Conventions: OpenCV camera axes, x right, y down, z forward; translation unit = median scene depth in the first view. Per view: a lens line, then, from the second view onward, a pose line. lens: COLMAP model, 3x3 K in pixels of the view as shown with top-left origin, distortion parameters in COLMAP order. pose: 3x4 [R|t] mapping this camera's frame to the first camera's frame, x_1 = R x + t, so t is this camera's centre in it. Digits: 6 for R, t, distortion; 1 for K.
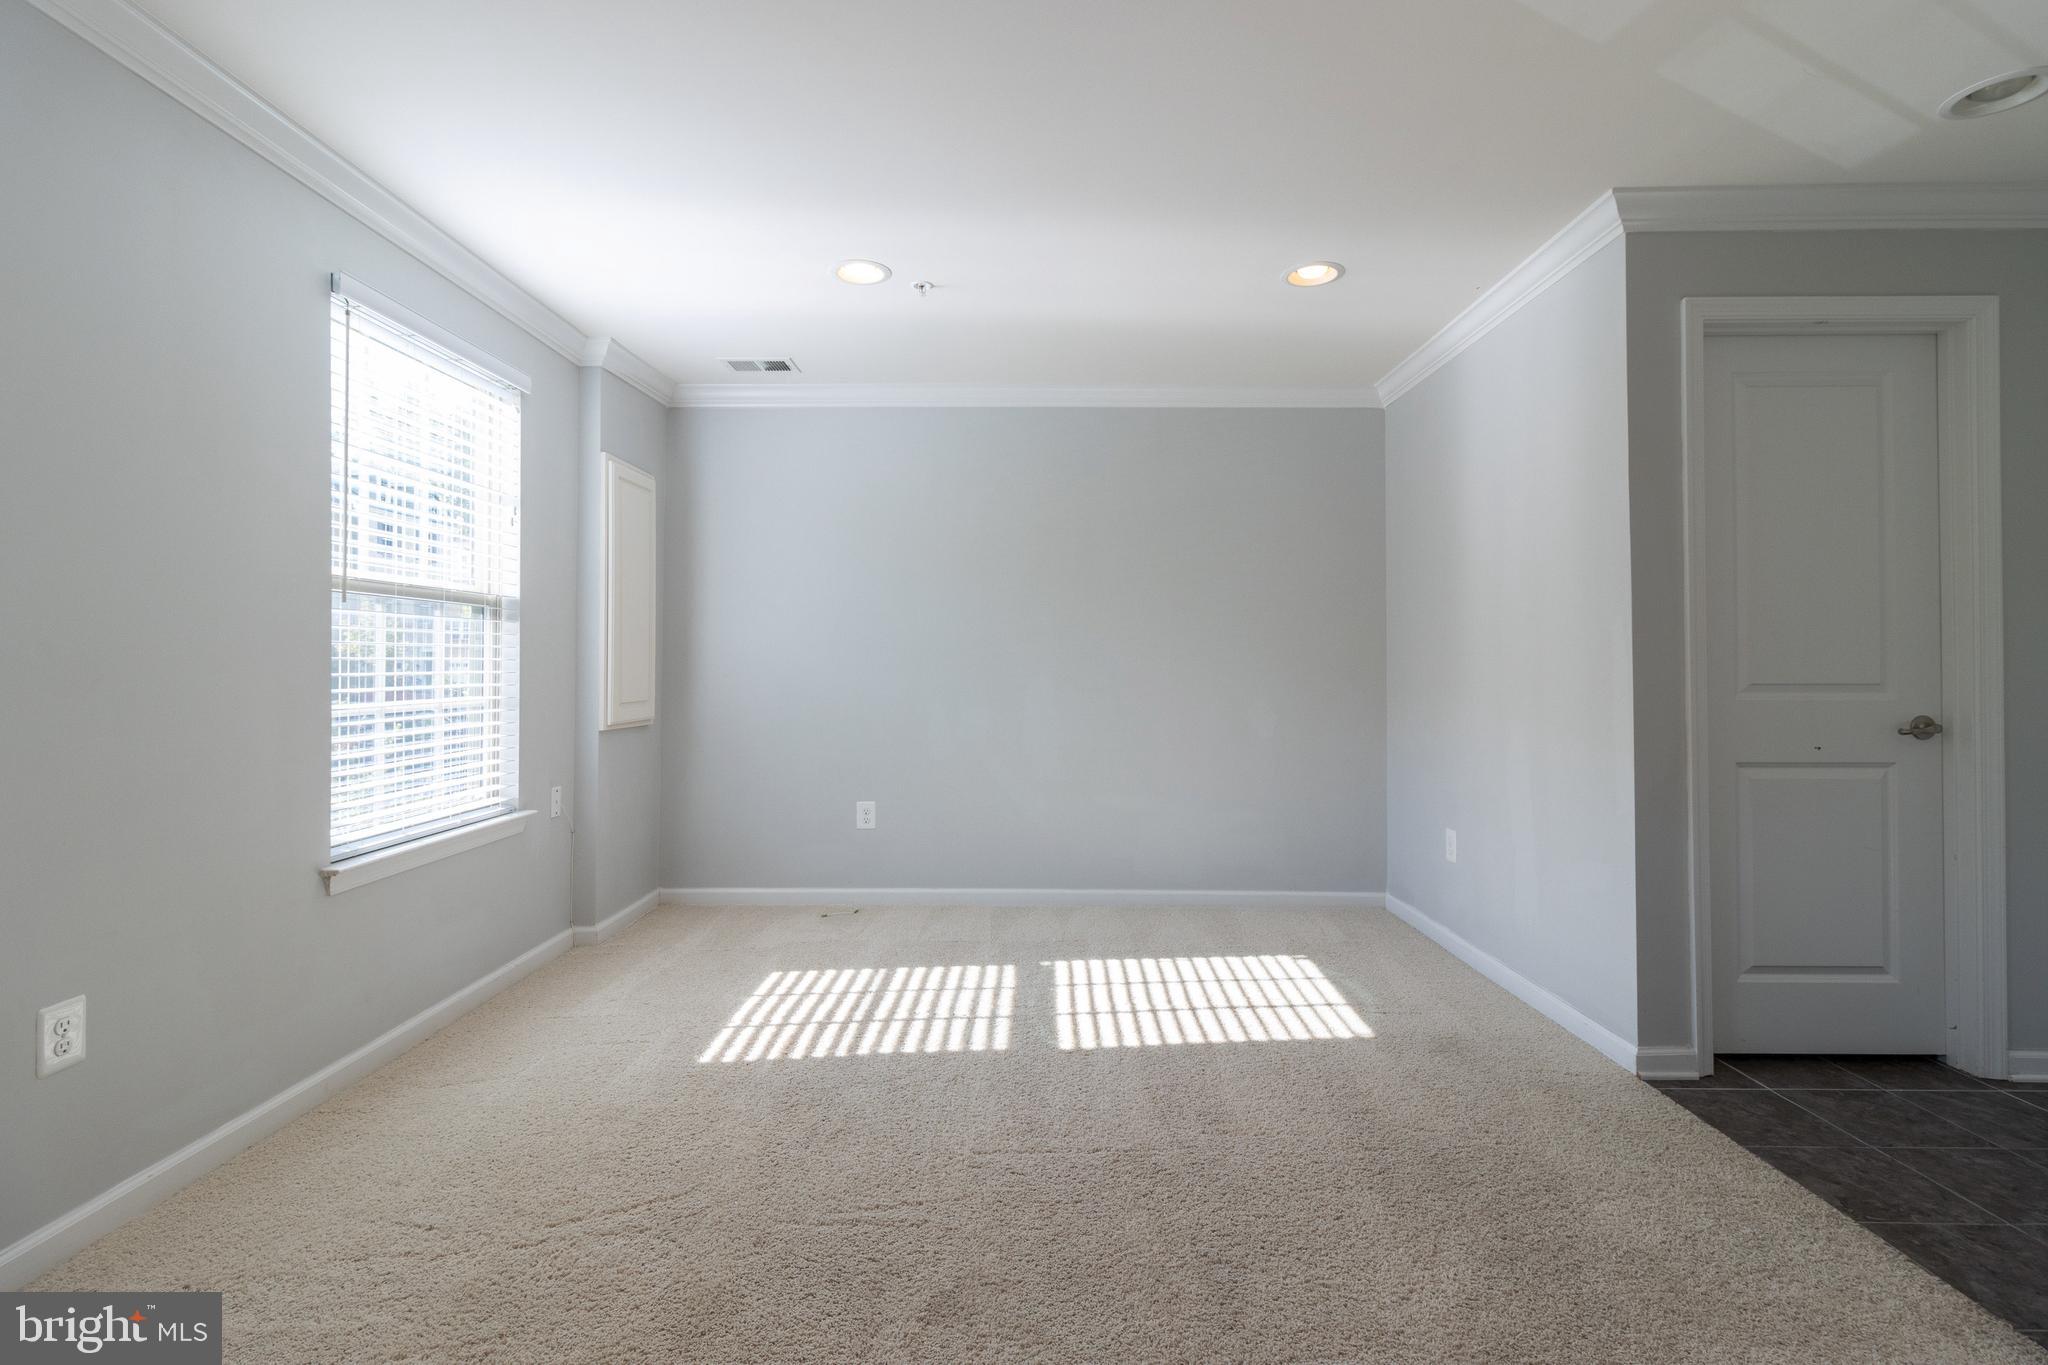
lens RADIAL K [[945.5, 0, 1028.8], [0, 945.5, 653.2], [0, 0, 1]] dist [0.003386, -0.000289]
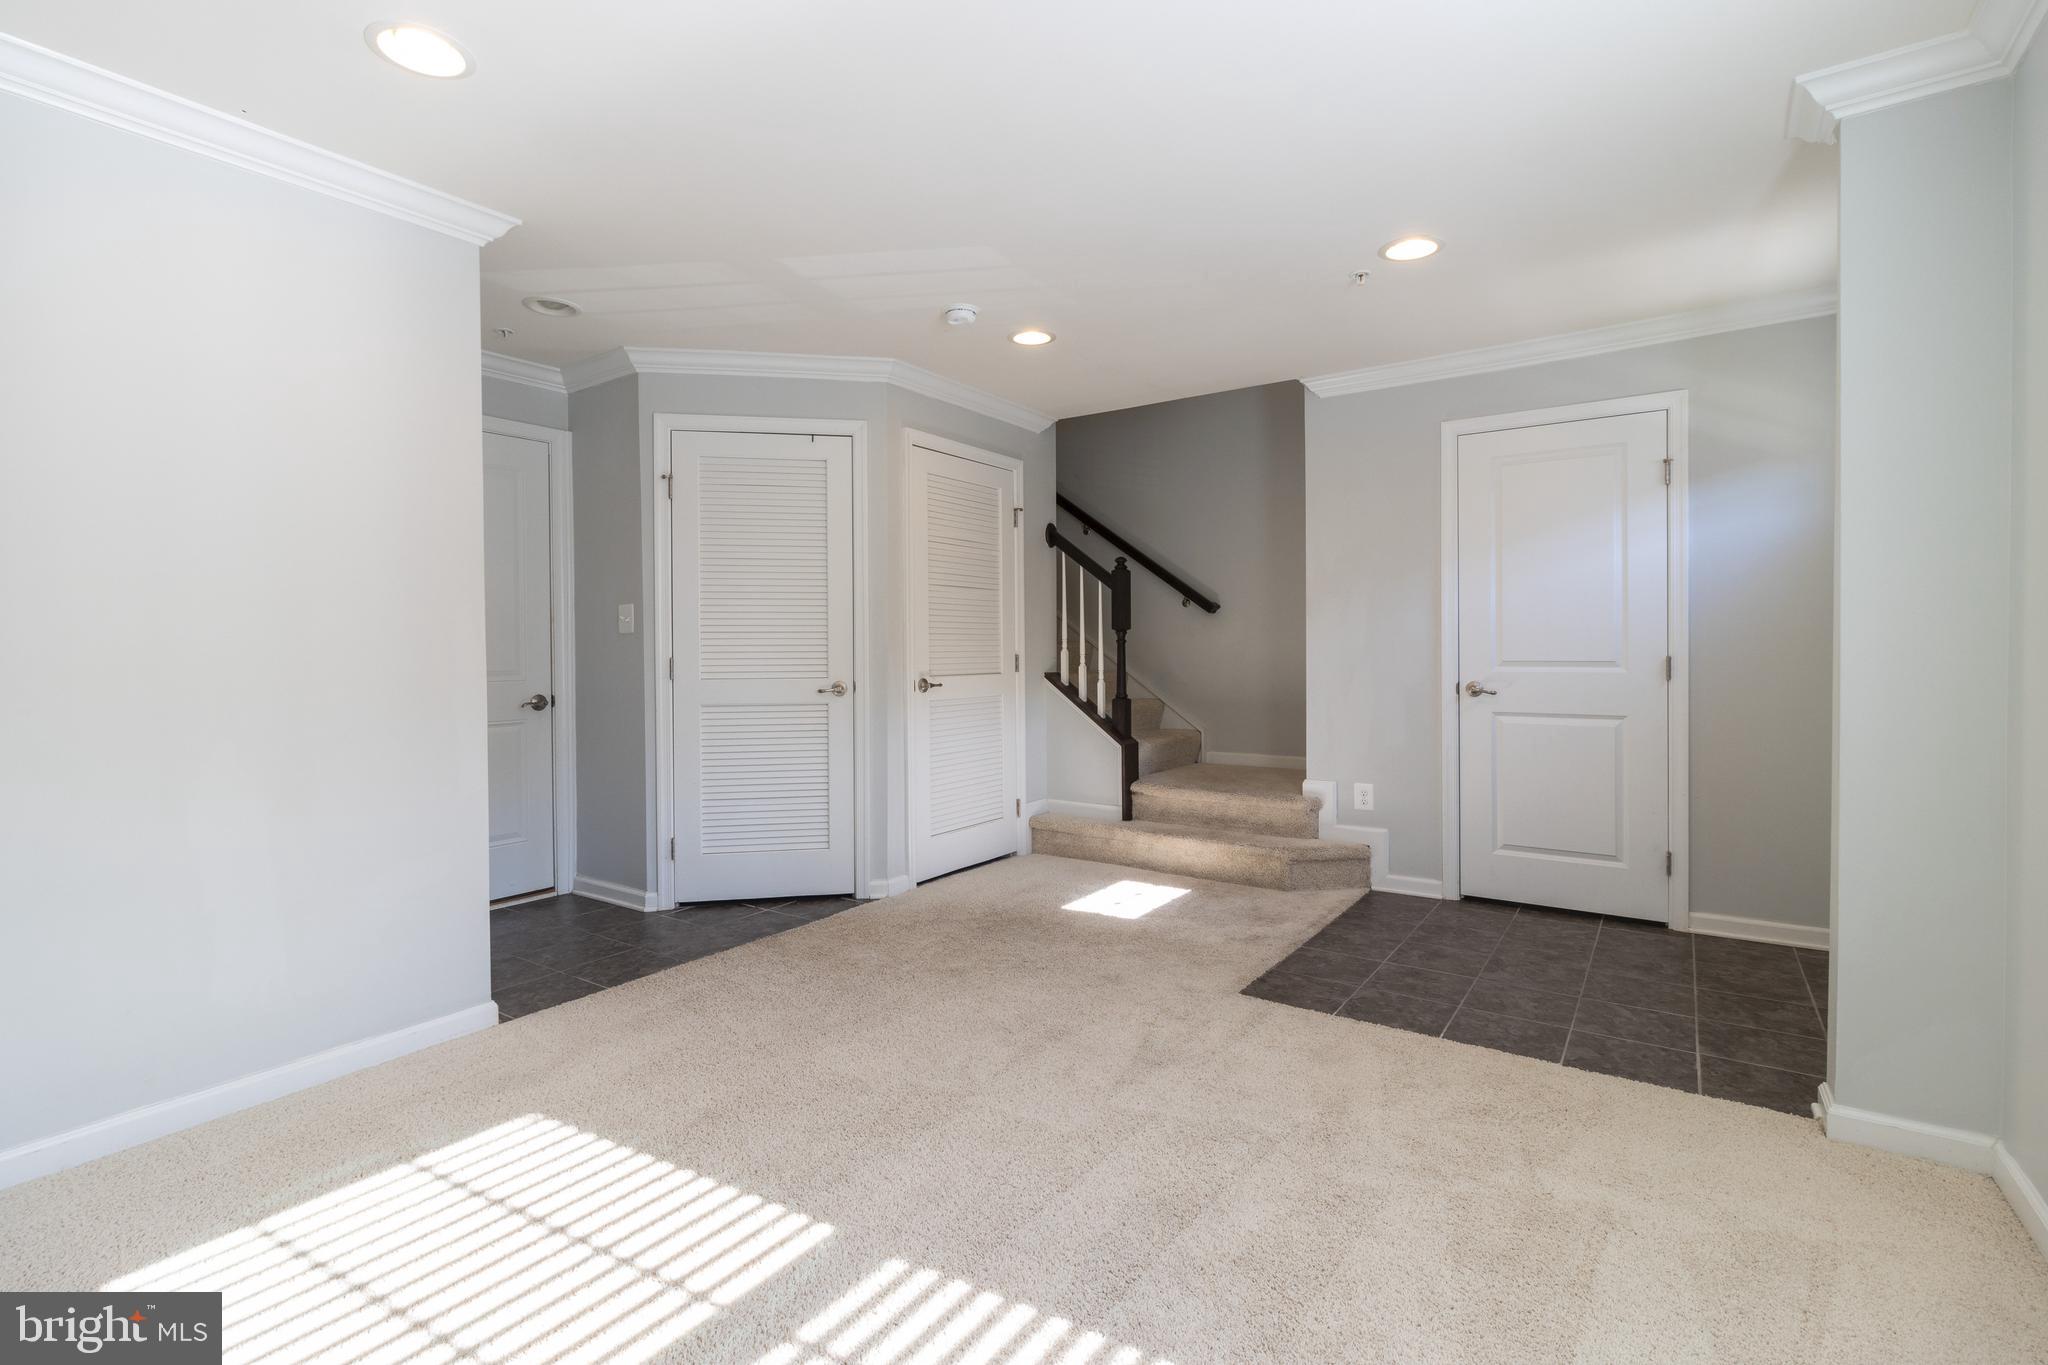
lens RADIAL K [[945.5, 0, 1028.8], [0, 945.5, 653.2], [0, 0, 1]] dist [0.003386, -0.000289]
pose [[-0.831472, 0.005782, 0.555536, -0.445701], [-0.009479, 0.999653, -0.024592, 0.023034], [-0.555485, -0.025713, -0.831129, 1.452584]]
